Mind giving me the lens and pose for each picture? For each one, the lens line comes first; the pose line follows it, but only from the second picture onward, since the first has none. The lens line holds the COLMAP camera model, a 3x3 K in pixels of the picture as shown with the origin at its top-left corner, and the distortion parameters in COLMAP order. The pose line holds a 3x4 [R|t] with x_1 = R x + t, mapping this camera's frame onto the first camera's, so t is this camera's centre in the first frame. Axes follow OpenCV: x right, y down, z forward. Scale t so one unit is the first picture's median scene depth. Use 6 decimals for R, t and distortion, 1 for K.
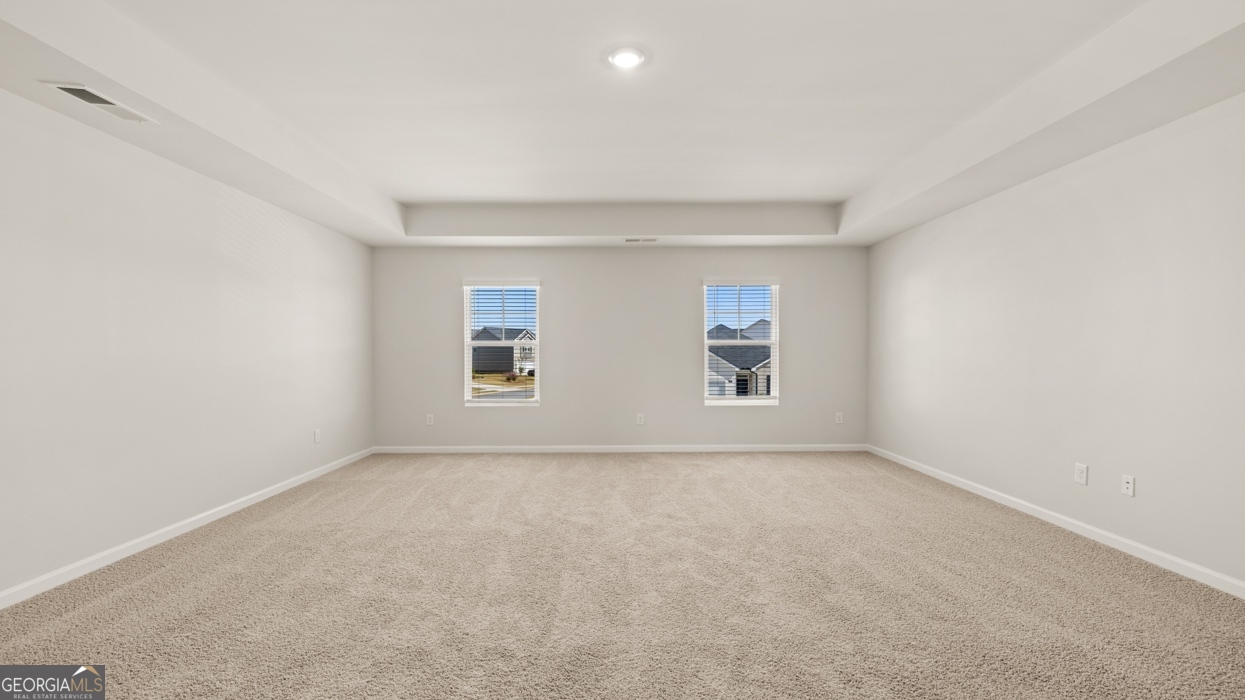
lens RADIAL K [[534.8, 0, 626.6], [0, 534.8, 350.3], [0, 0, 1]] dist [0.000108, -0.001364]
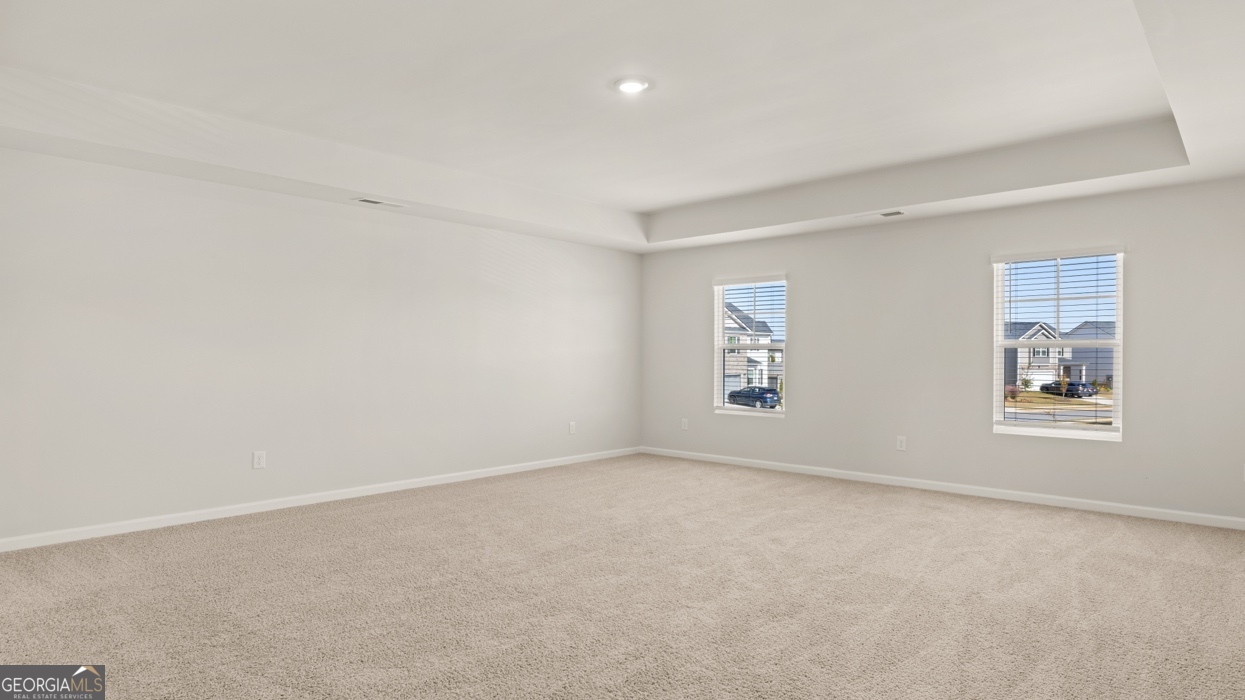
lens RADIAL K [[706.5, 0, 620.3], [0, 706.5, 356.0], [0, 0, 1]] dist [-0.004120, -0.000141]
pose [[0.719937, 0.004522, -0.694025, 0.498557], [-0.001972, 0.999988, 0.004470, -0.002024], [0.694037, -0.001850, 0.719937, -0.022307]]
